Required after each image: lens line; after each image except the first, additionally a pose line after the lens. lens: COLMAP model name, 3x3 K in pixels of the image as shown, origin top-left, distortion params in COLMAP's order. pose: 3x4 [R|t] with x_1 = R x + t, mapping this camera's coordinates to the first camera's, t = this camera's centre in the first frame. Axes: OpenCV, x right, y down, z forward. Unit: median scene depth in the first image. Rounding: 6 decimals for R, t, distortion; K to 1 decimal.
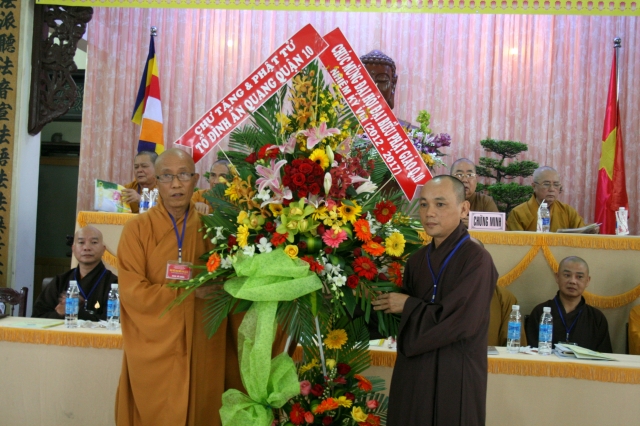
lens RADIAL K [[959.6, 0, 294.3], [0, 959.6, 210.7], [0, 0, 1]] dist [0.029352, 0.000000]
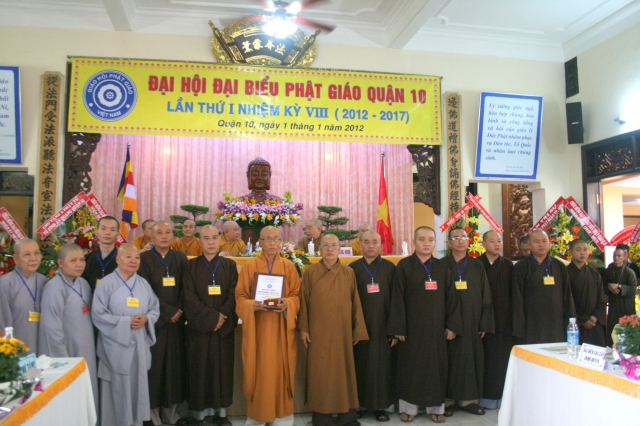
lens RADIAL K [[609.9, 0, 317.7], [0, 609.9, 198.7], [0, 0, 1]] dist [-0.100604, 0.072698]
pose [[0.953693, -0.017828, 0.300254, -0.155827], [0.037273, 0.997552, -0.059159, -0.017761], [-0.298464, 0.067611, 0.952023, -0.117062]]
